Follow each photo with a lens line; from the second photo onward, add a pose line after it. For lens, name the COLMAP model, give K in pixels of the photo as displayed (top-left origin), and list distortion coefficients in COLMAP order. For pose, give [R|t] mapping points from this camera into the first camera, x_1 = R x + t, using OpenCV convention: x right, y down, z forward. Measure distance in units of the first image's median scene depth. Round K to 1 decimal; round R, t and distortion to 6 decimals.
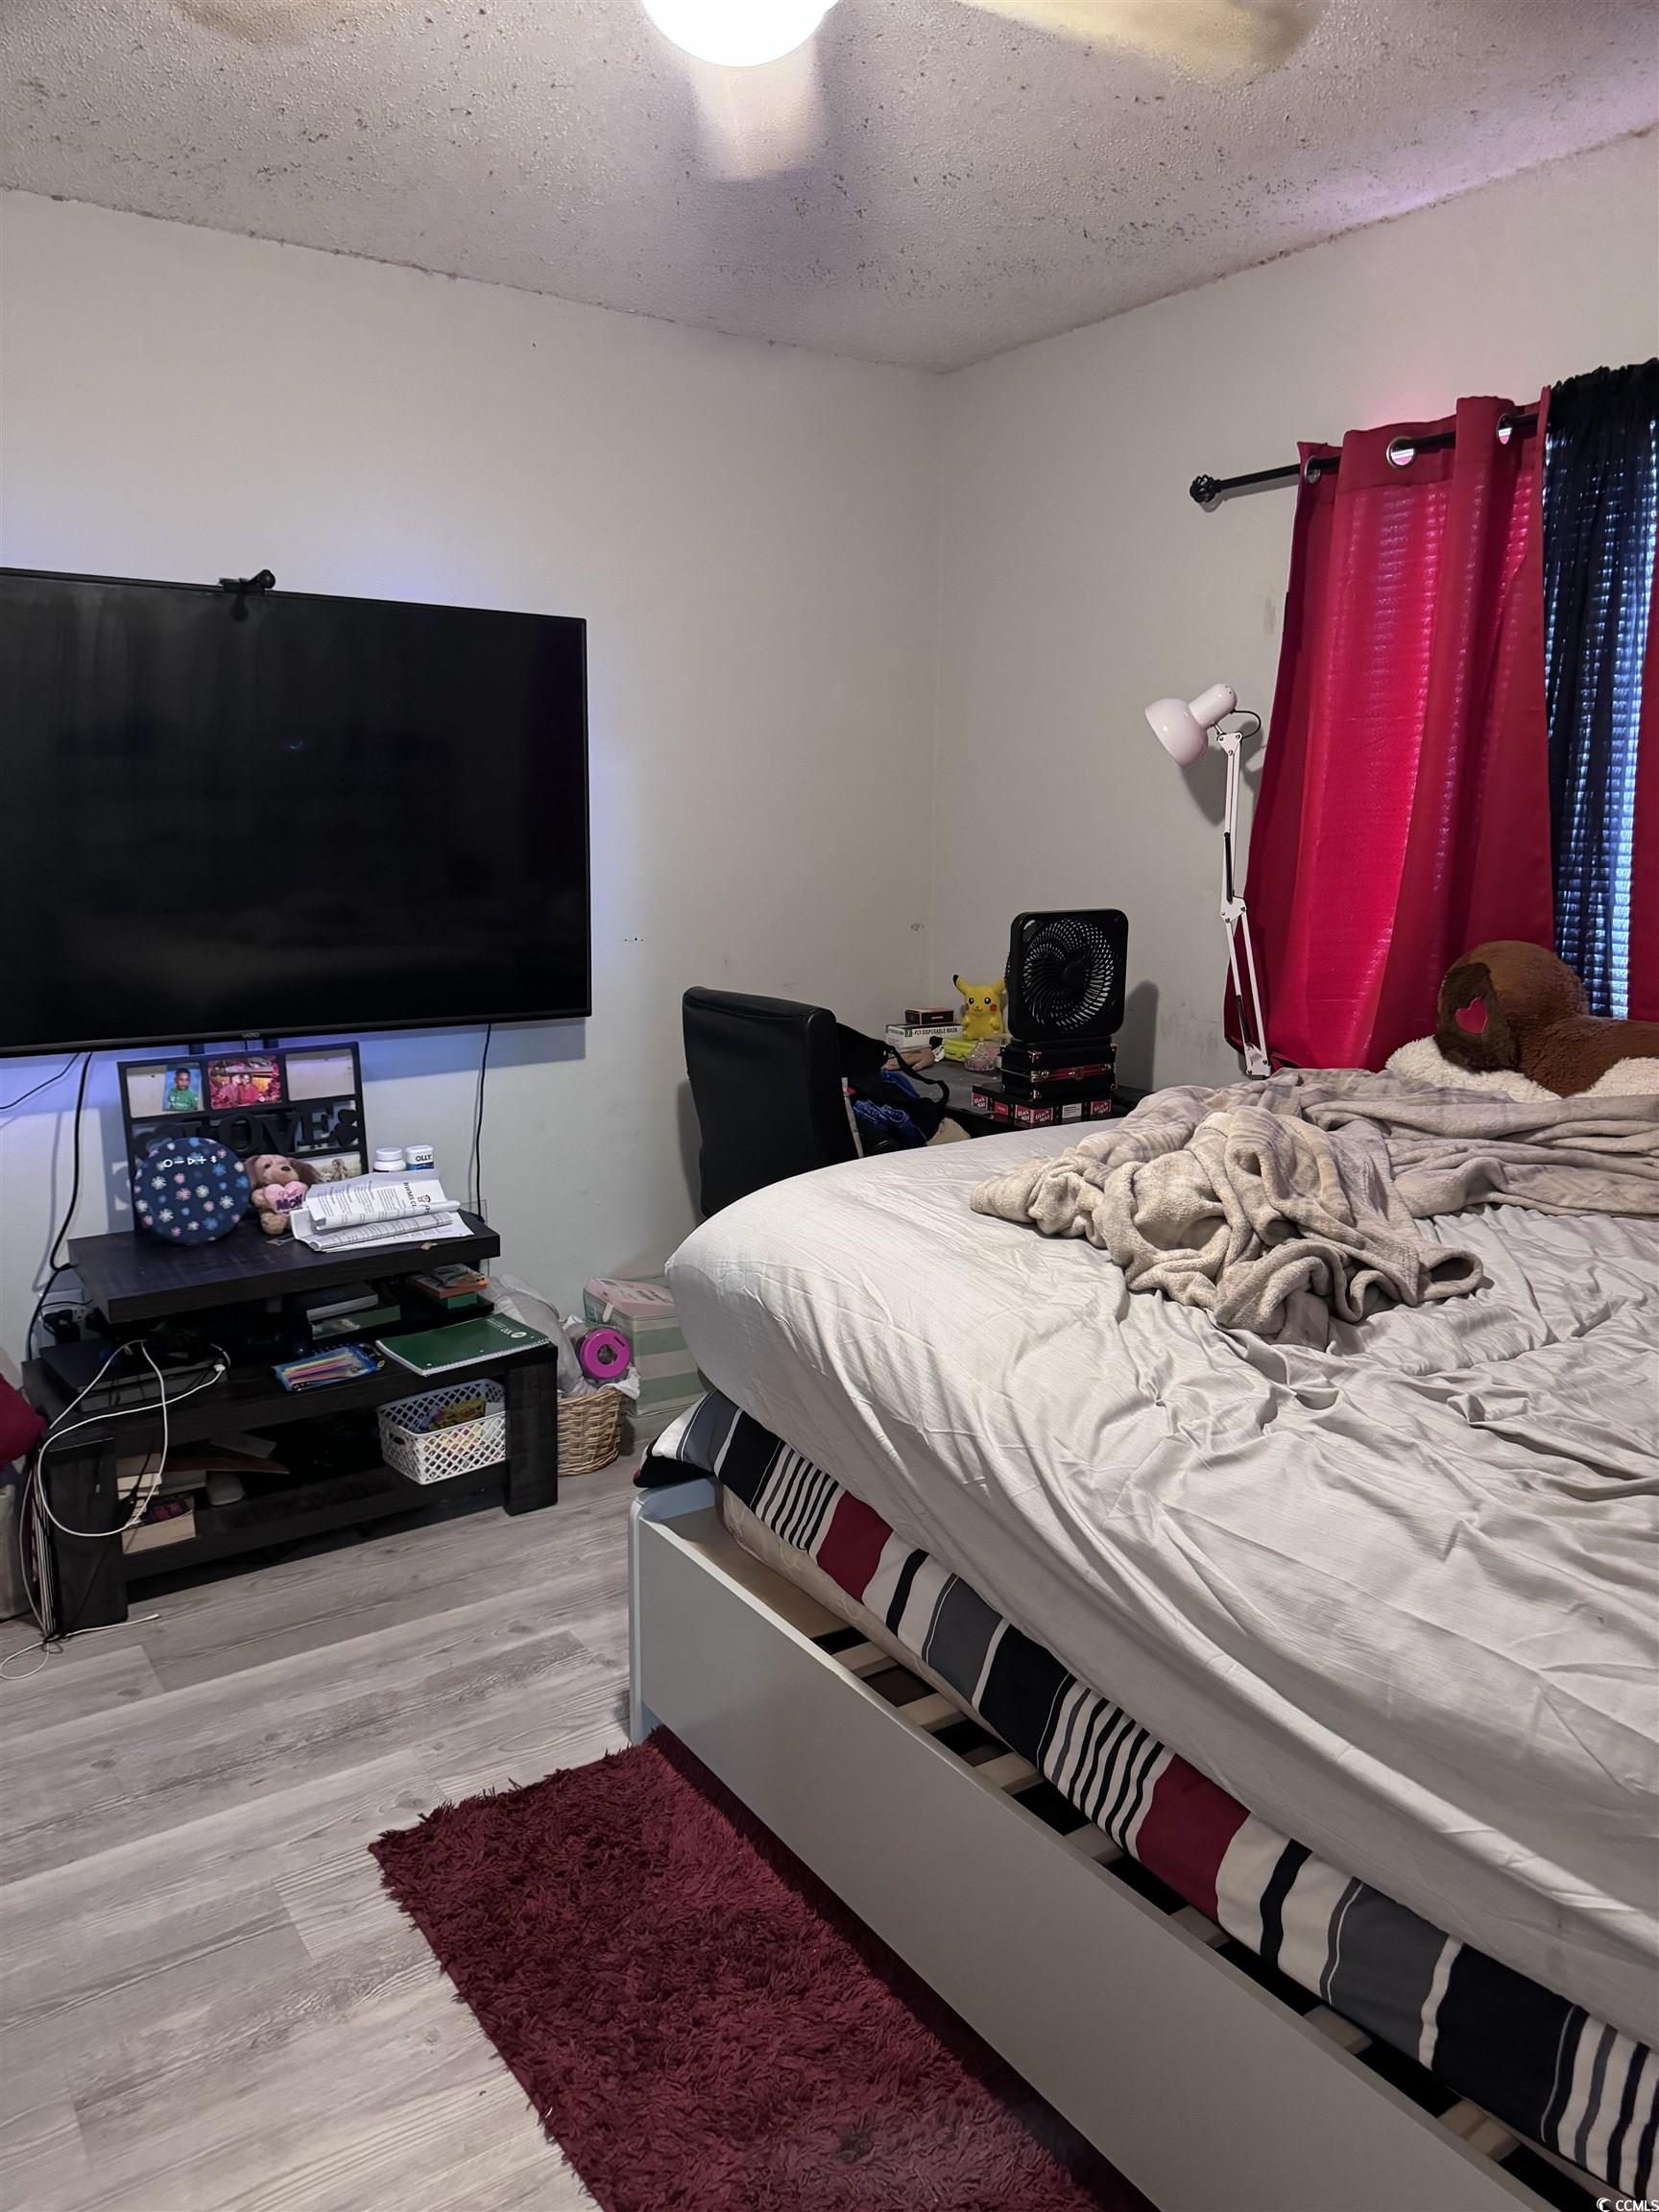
lens RADIAL K [[1506.5, 0, 829.5], [0, 1506.5, 1106.0], [0, 0, 1]] dist [0.000506, -0.000350]
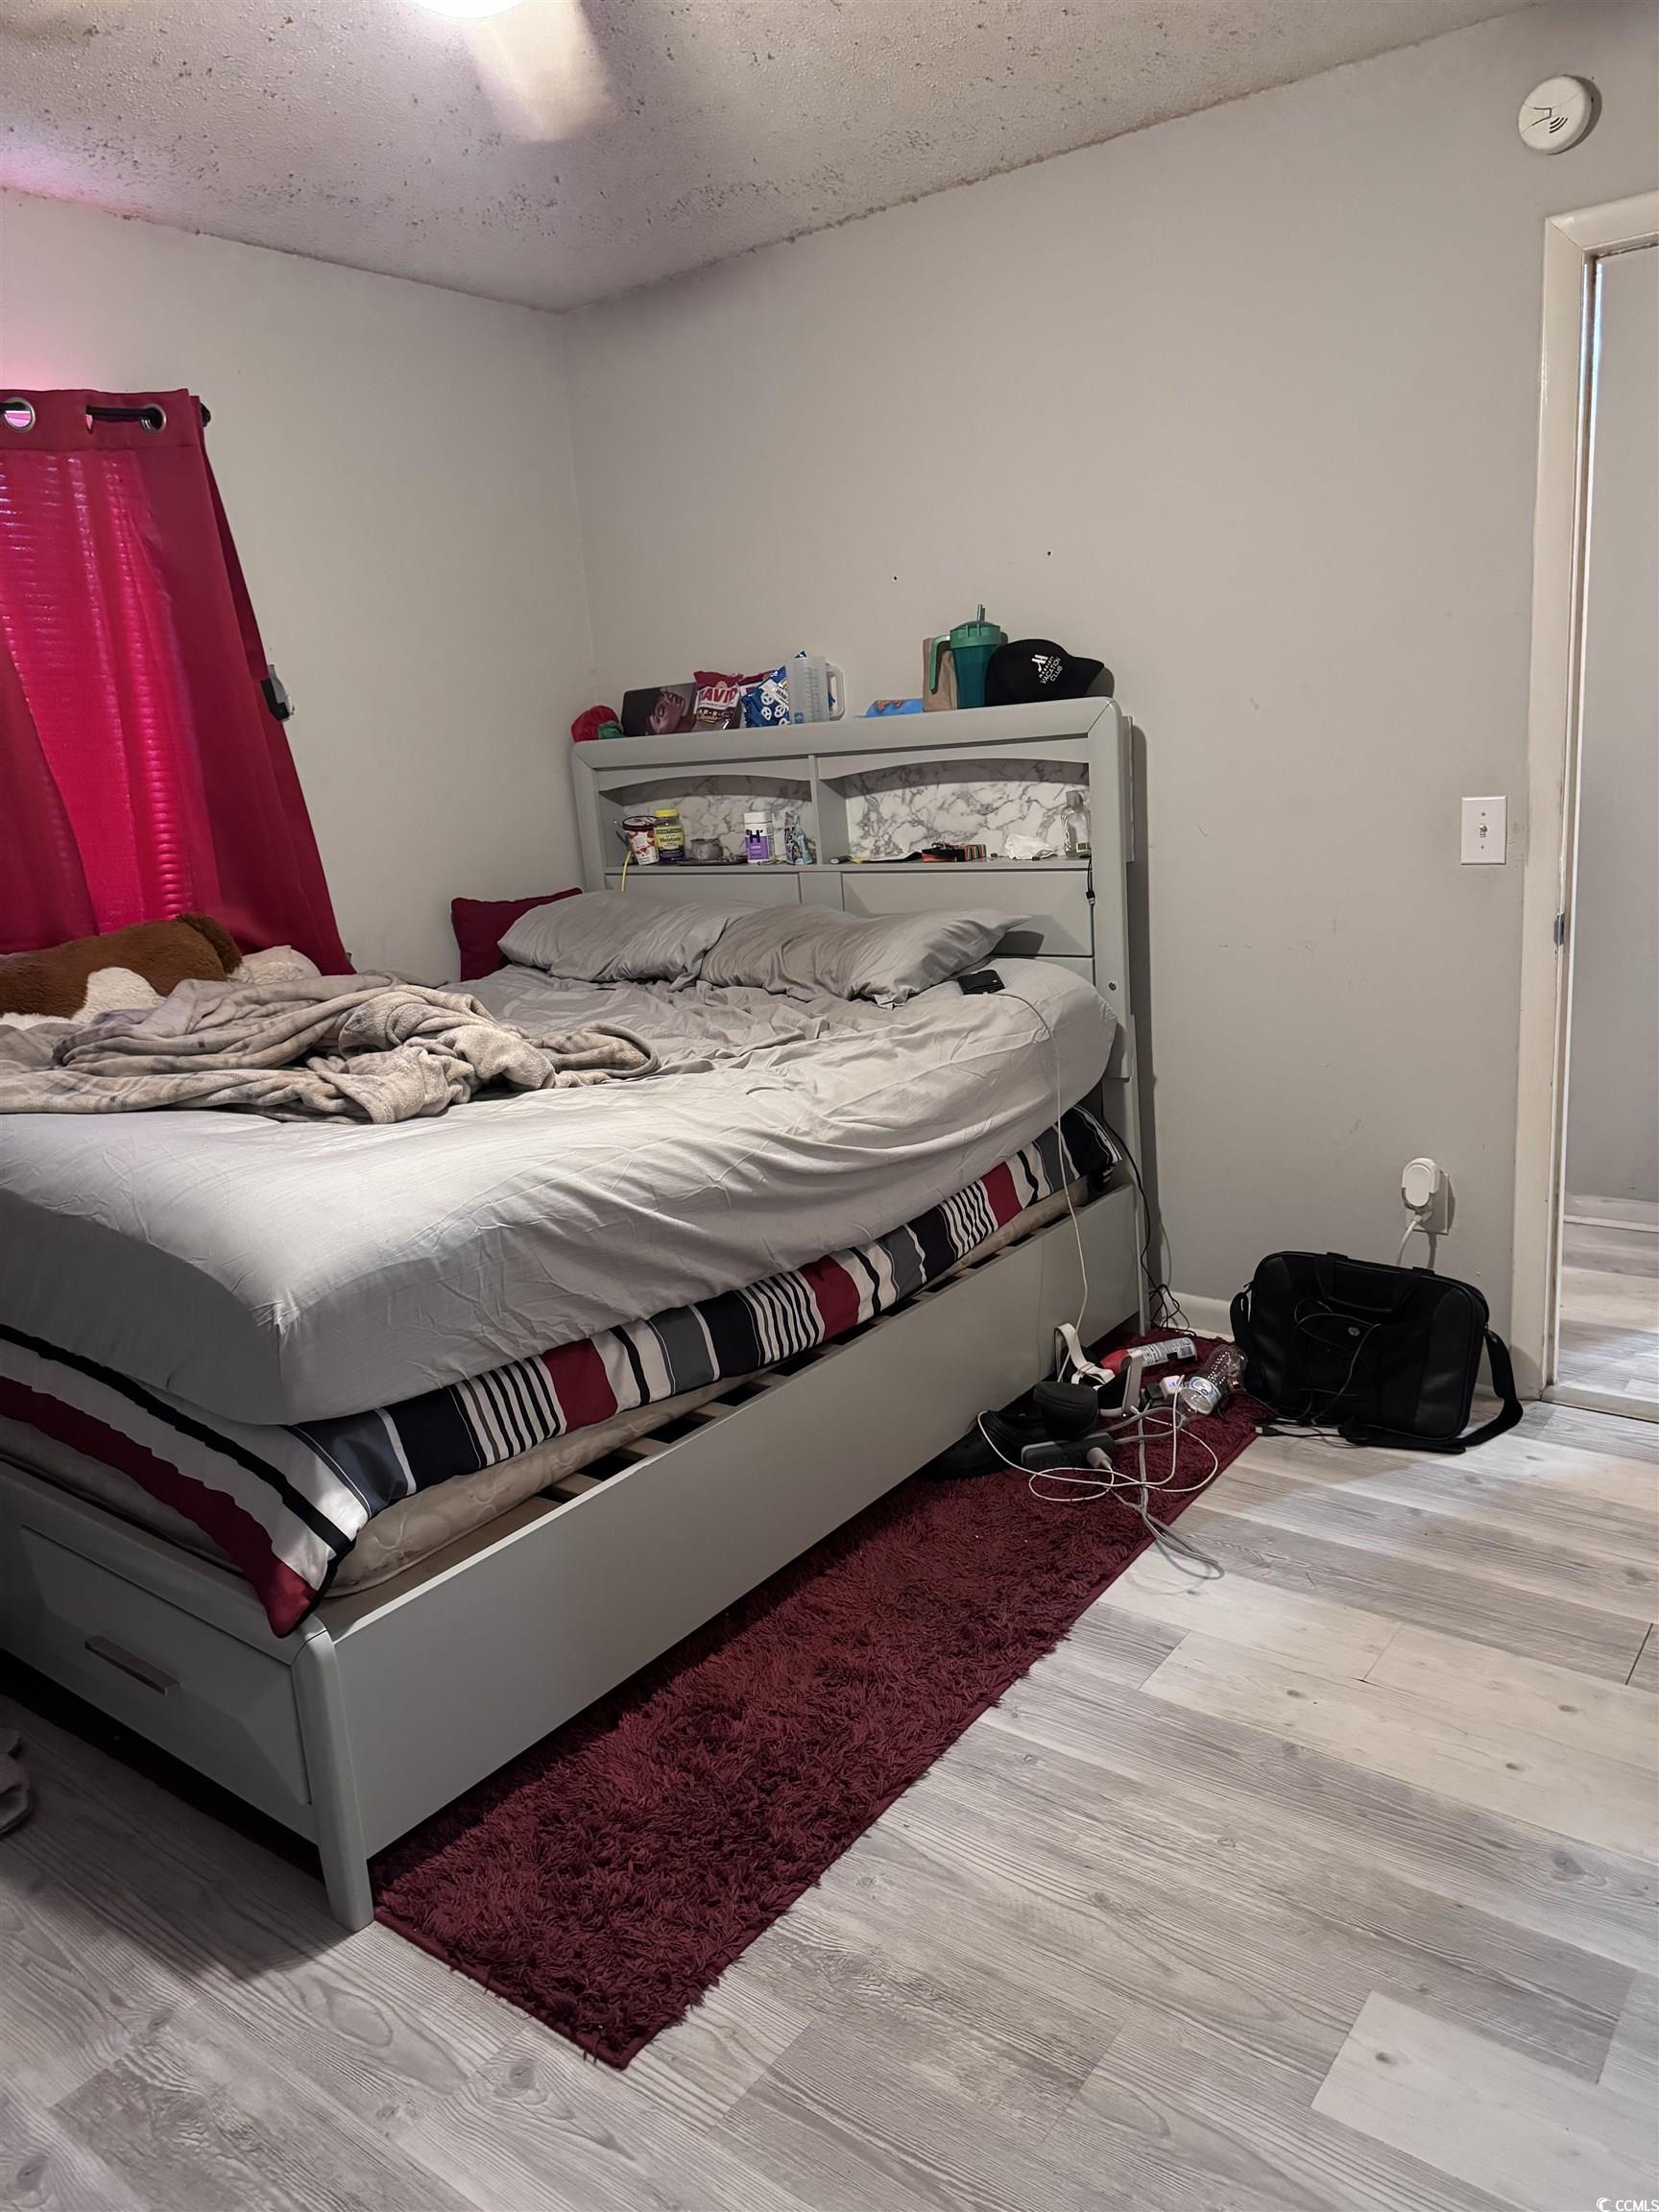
lens RADIAL K [[1546.1, 0, 829.5], [0, 1546.1, 1106.0], [0, 0, 1]] dist [0.001535, 0.000162]
pose [[-0.296060, -0.191020, 0.935874, -1.143202], [0.230807, 0.936457, 0.264154, -0.168801], [-0.926864, 0.294211, -0.233158, 1.106716]]
